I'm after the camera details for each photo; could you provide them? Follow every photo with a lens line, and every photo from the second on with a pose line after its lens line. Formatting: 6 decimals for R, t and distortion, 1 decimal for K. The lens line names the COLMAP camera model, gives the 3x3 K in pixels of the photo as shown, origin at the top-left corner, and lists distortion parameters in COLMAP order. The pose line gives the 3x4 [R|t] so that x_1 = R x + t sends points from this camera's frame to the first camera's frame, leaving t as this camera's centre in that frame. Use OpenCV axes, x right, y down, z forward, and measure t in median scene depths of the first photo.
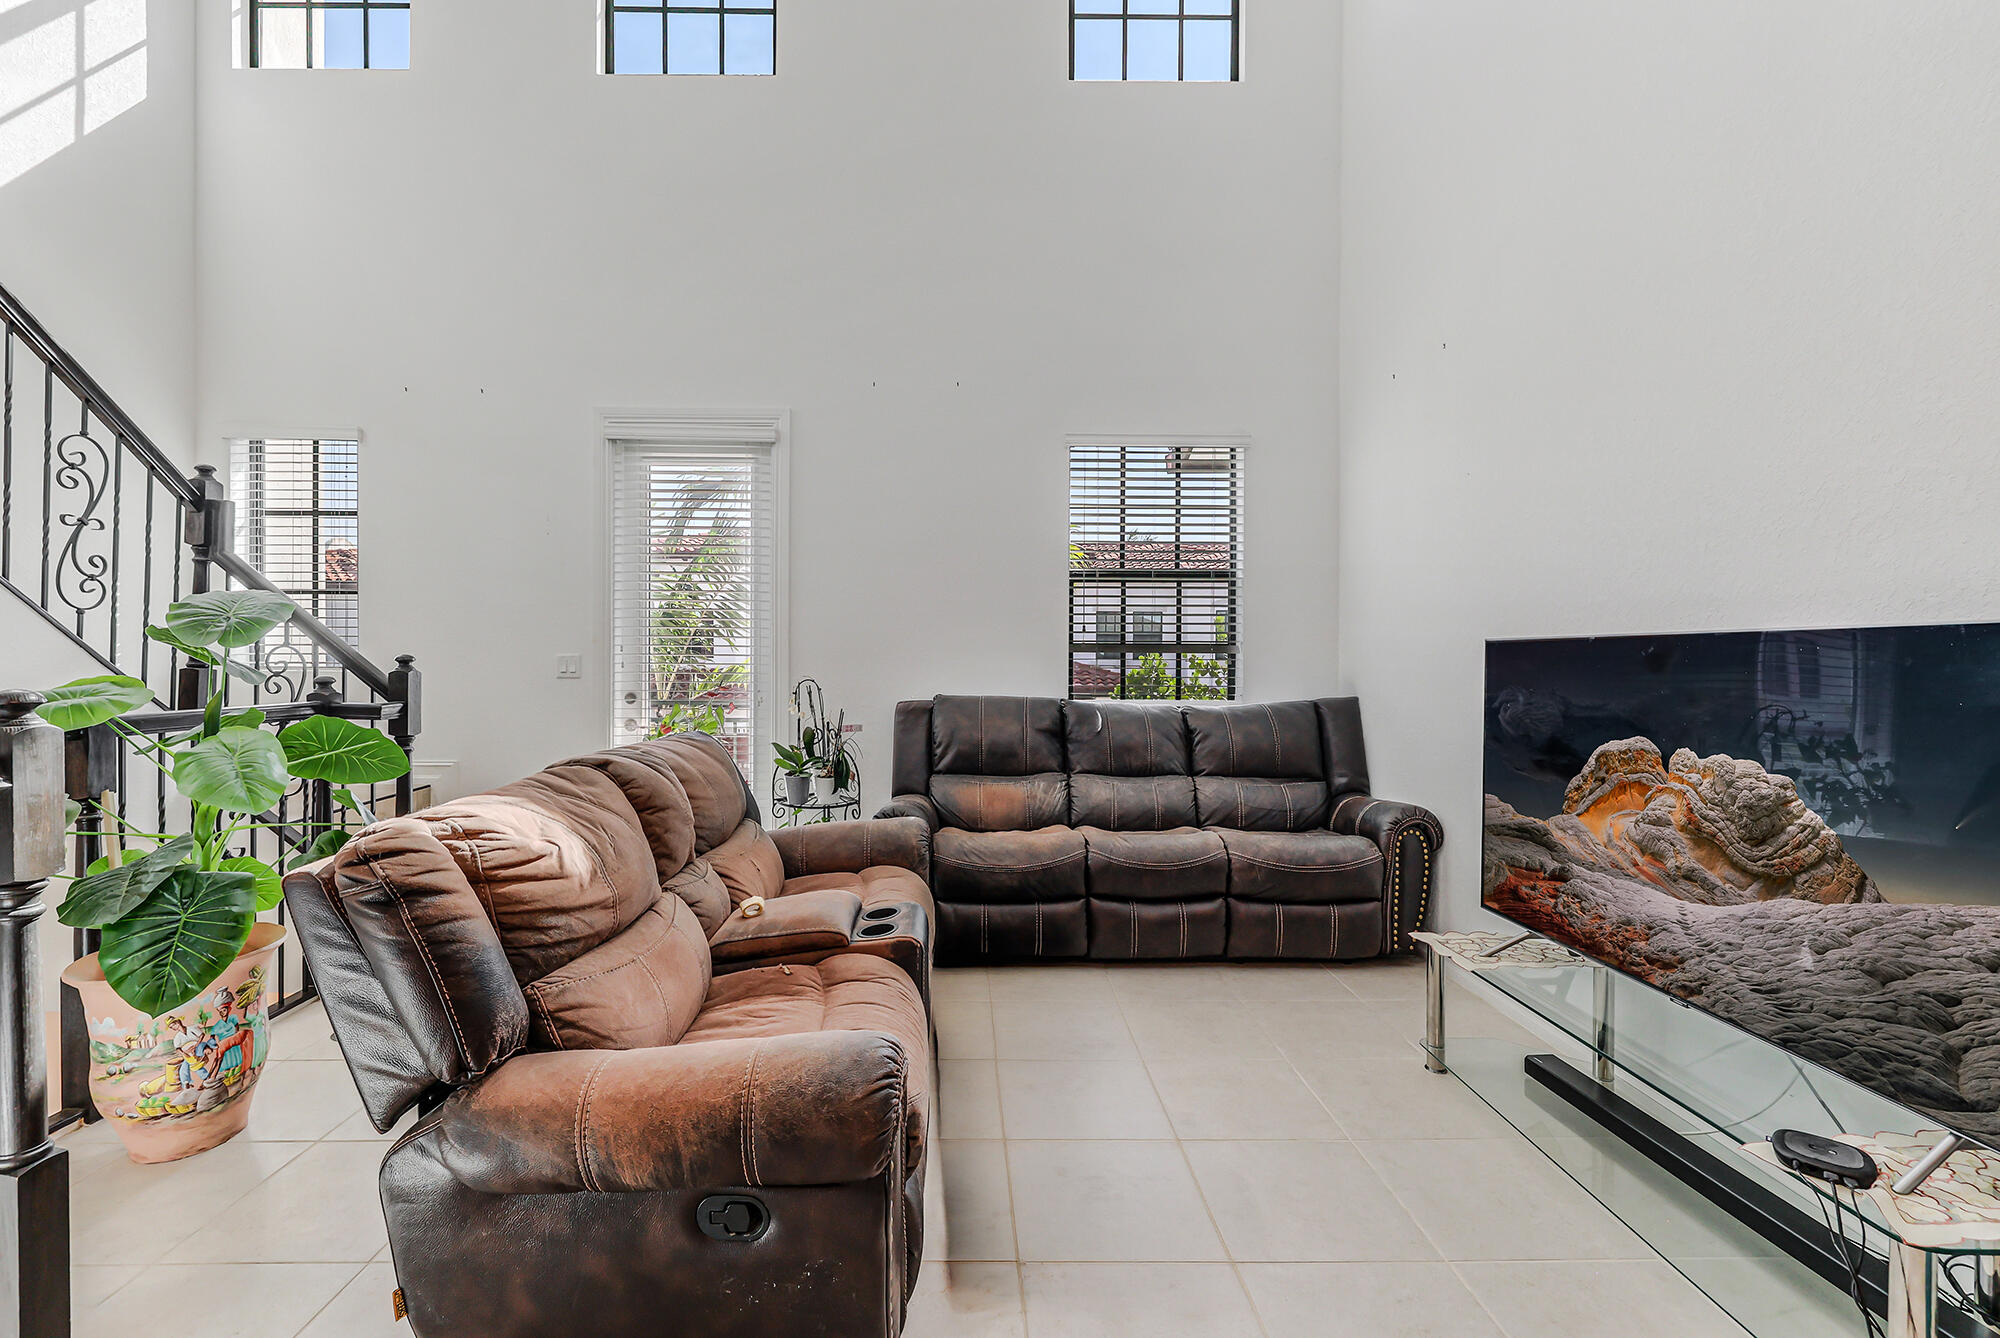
lens RADIAL K [[850.0, 0, 979.1], [0, 850.0, 663.0], [0, 0, 1]] dist [-0.000949, 0.000166]
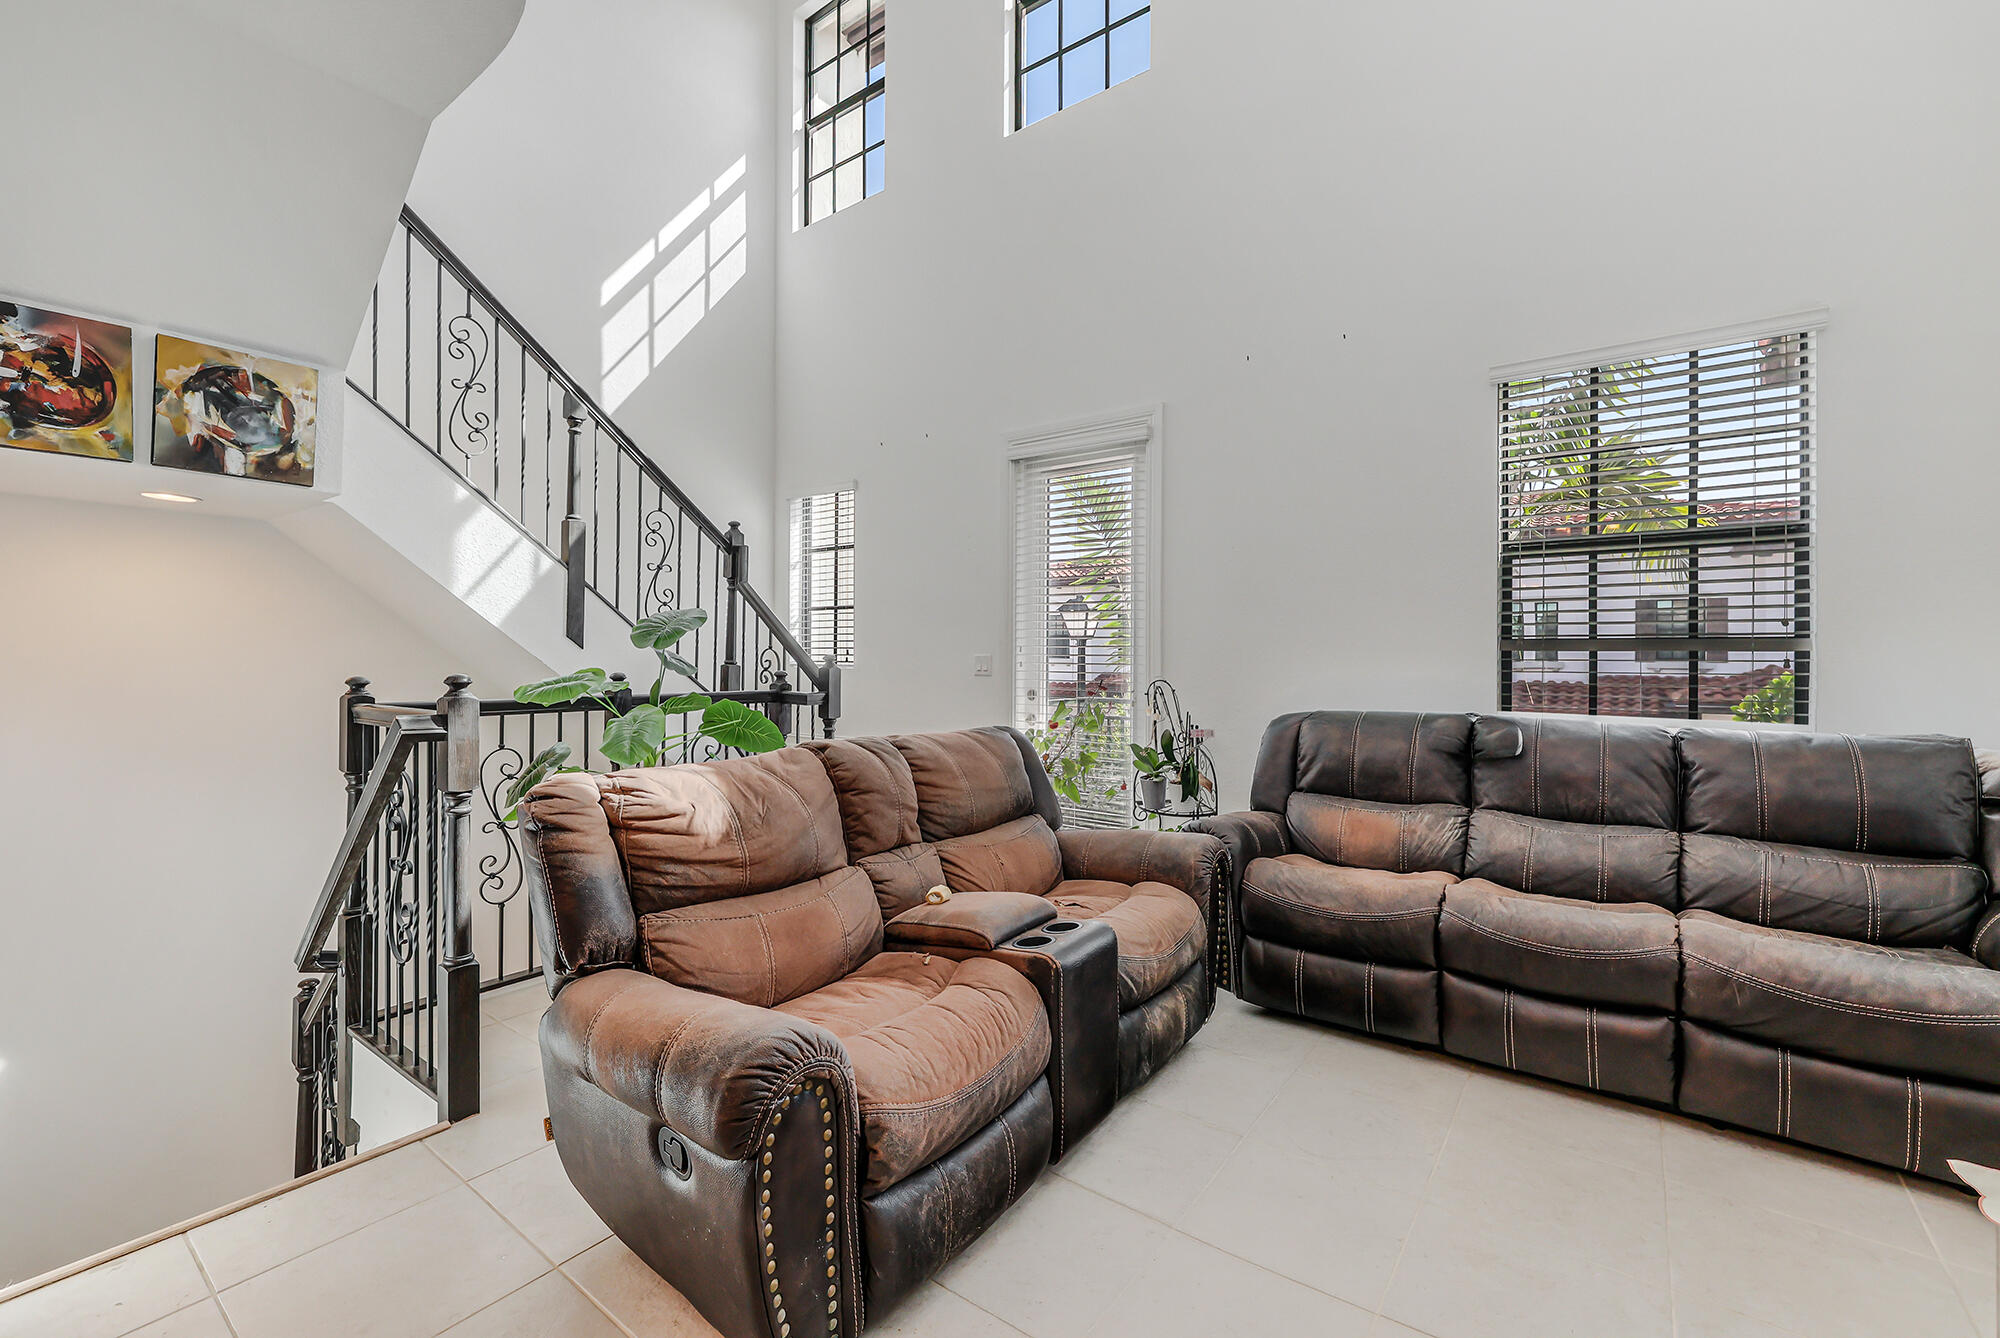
lens RADIAL K [[851.5, 0, 979.7], [0, 851.5, 652.8], [0, 0, 1]] dist [0.000438, 0.000581]
pose [[0.782516, -0.003695, -0.622619, 0.258398], [-0.005030, 0.999912, -0.012255, 0.001724], [0.622610, 0.012721, 0.782429, 0.128651]]
